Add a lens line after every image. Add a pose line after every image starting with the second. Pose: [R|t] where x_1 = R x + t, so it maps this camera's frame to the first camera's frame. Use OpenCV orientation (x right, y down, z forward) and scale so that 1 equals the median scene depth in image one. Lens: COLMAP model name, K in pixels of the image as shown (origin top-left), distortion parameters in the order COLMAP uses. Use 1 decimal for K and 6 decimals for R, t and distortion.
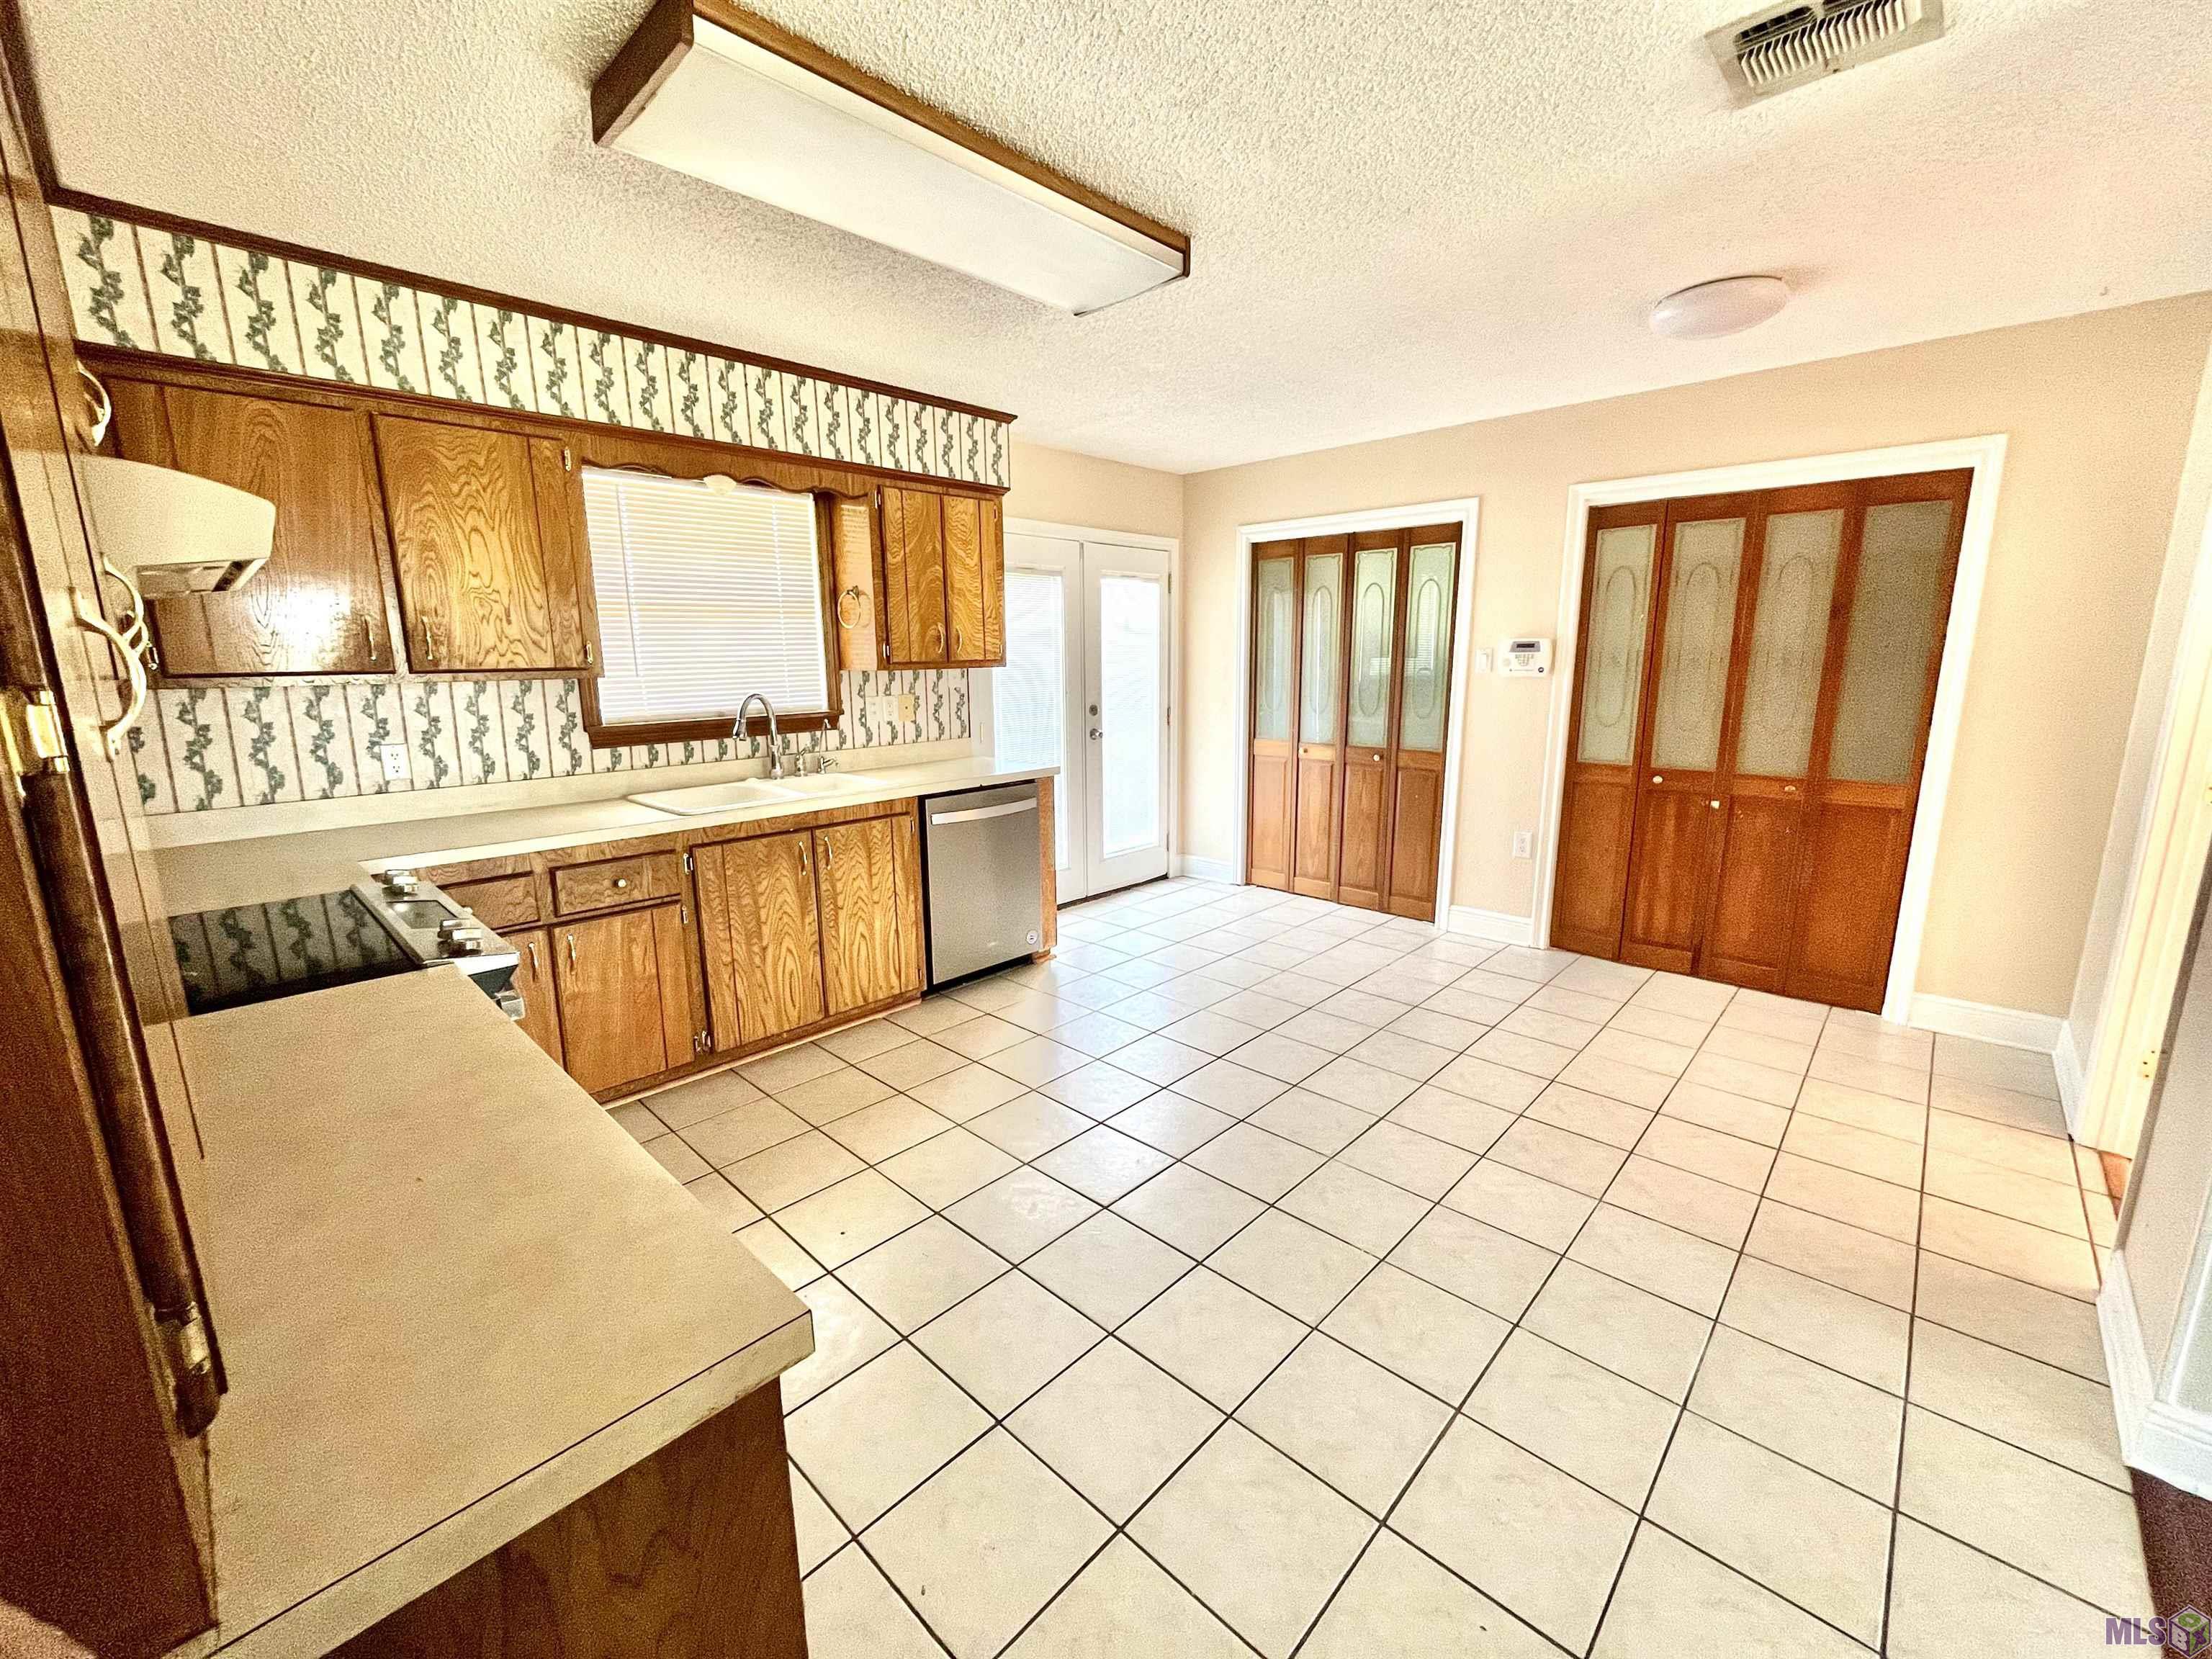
lens RADIAL K [[889.1, 0, 1099.0], [0, 889.1, 829.4], [0, 0, 1]] dist [-0.015345, -0.000156]
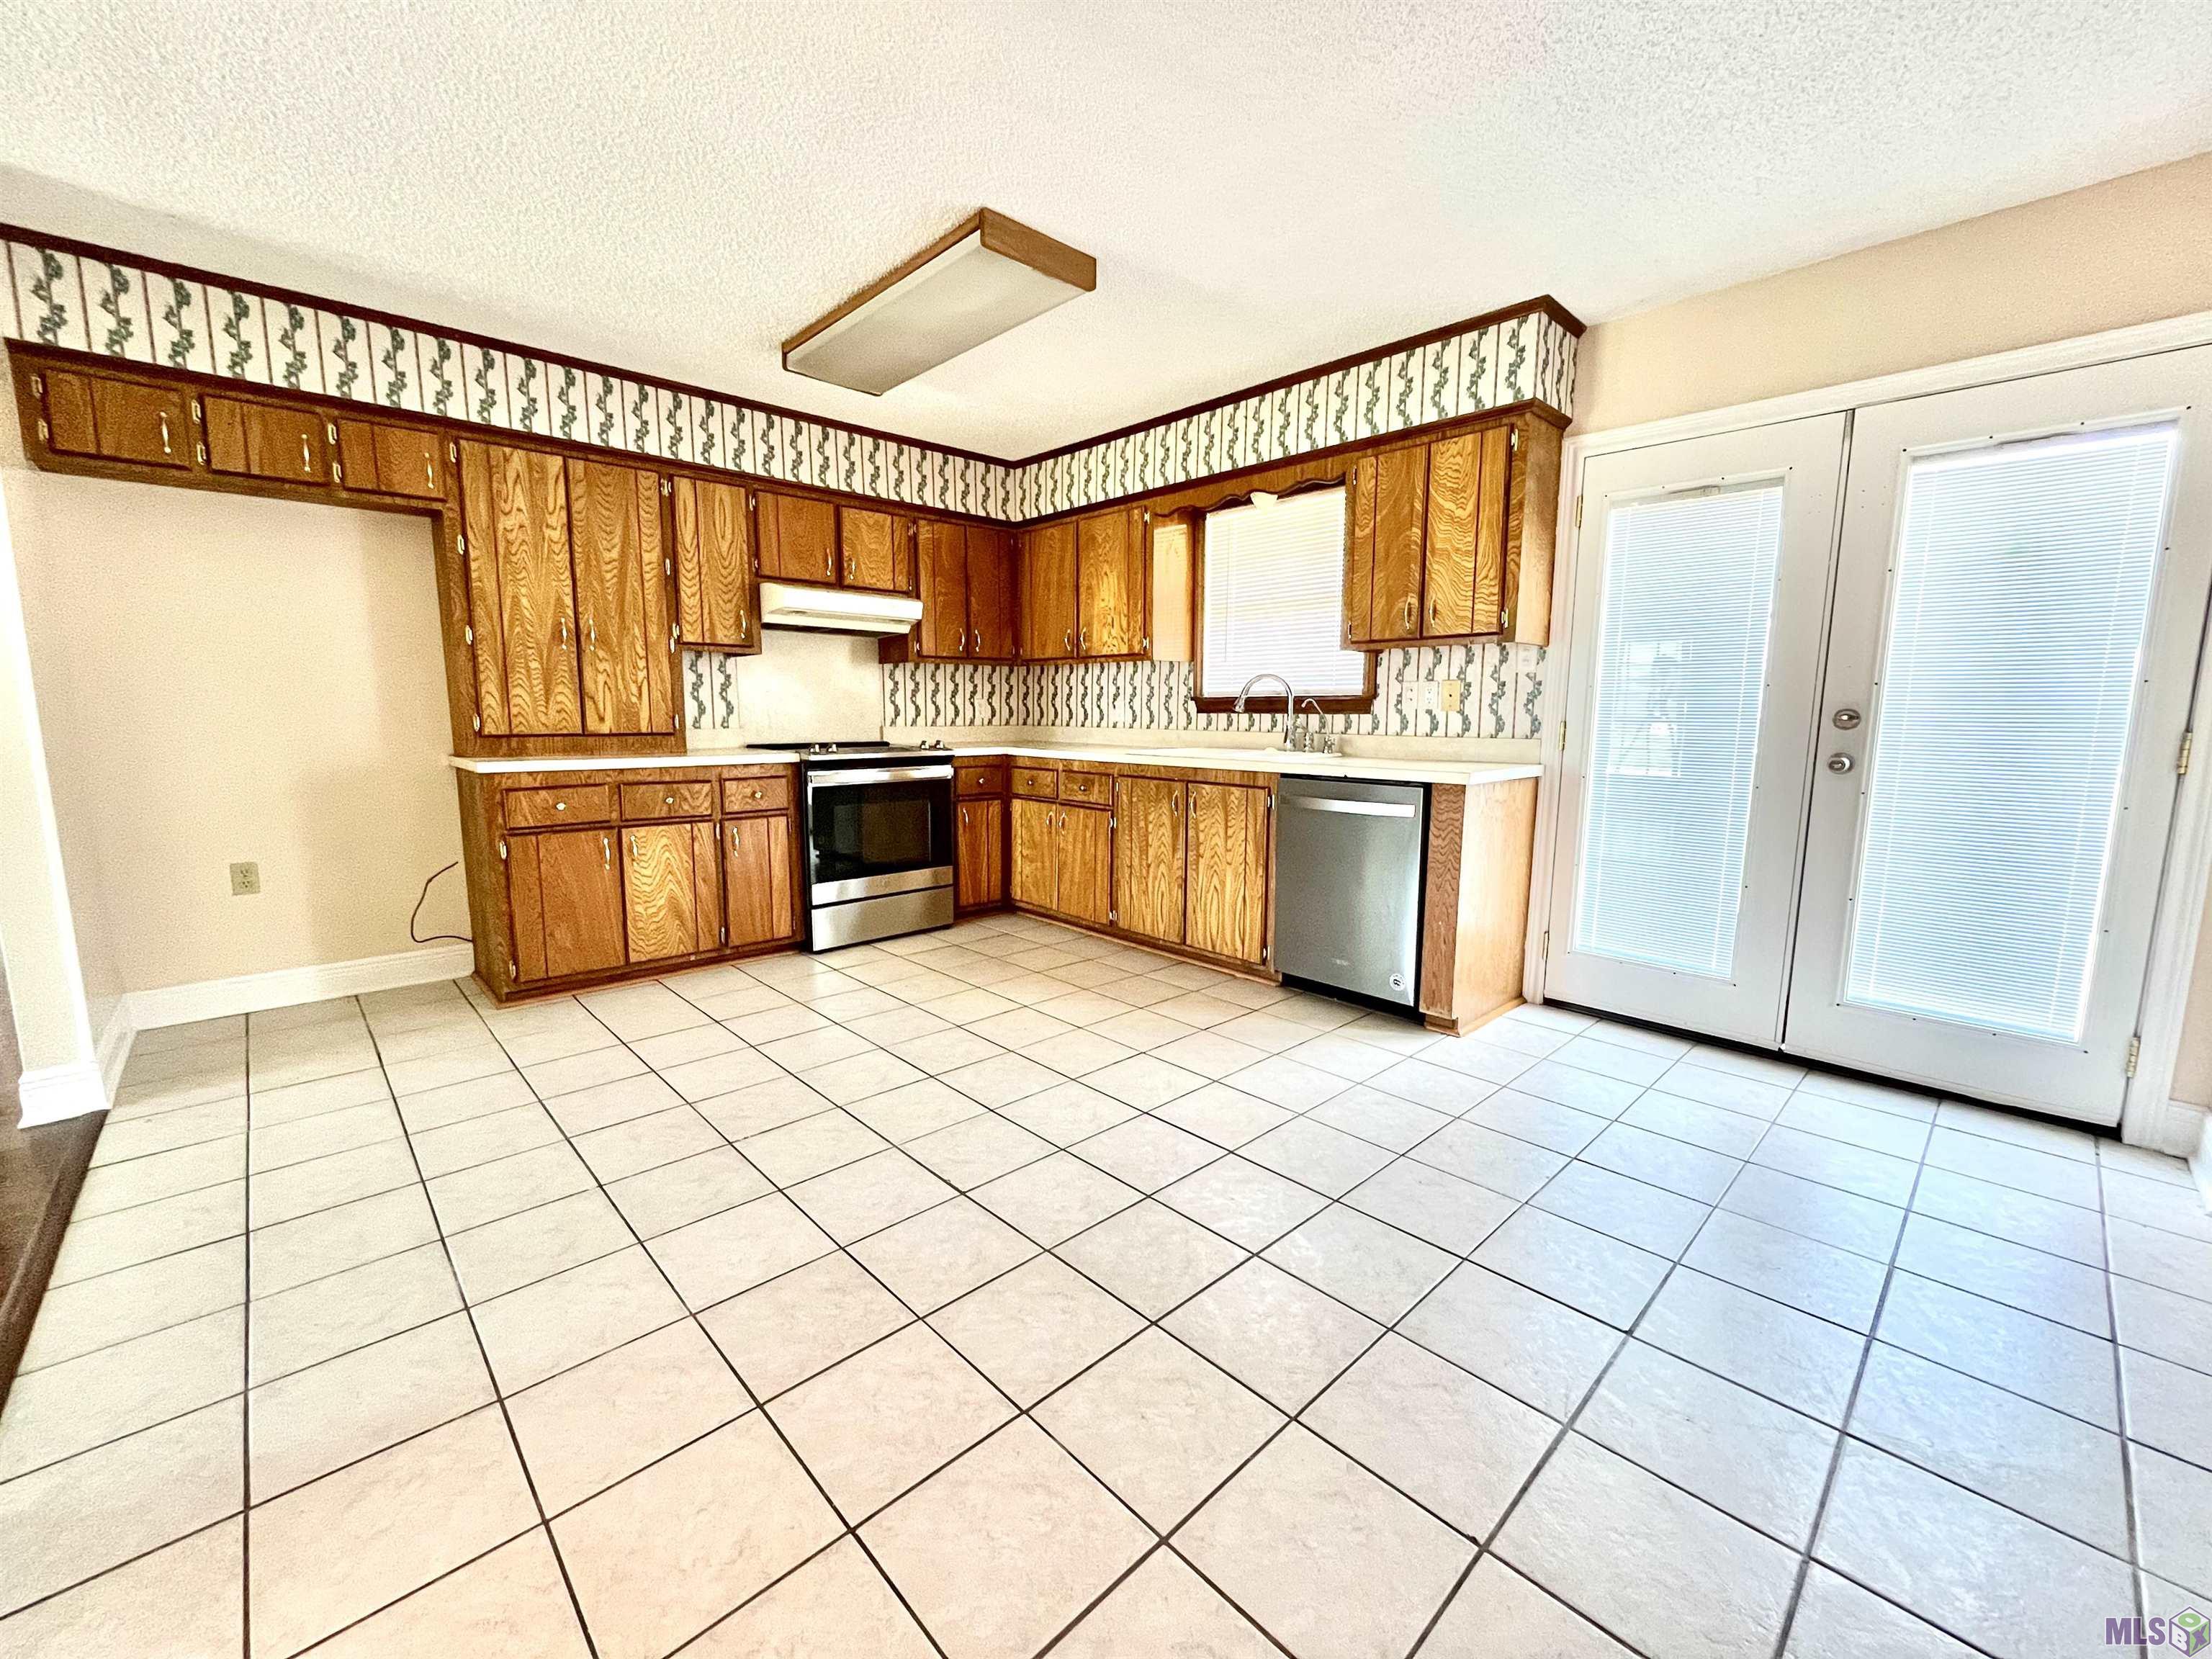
lens RADIAL K [[889.1, 0, 1098.9], [0, 889.1, 829.1], [0, 0, 1]] dist [-0.015345, -0.000156]
pose [[-0.057364, 0.147339, -0.987421, 0.810260], [-0.193610, 0.968632, 0.155783, -0.094942], [0.979400, 0.200111, -0.027038, 0.855623]]
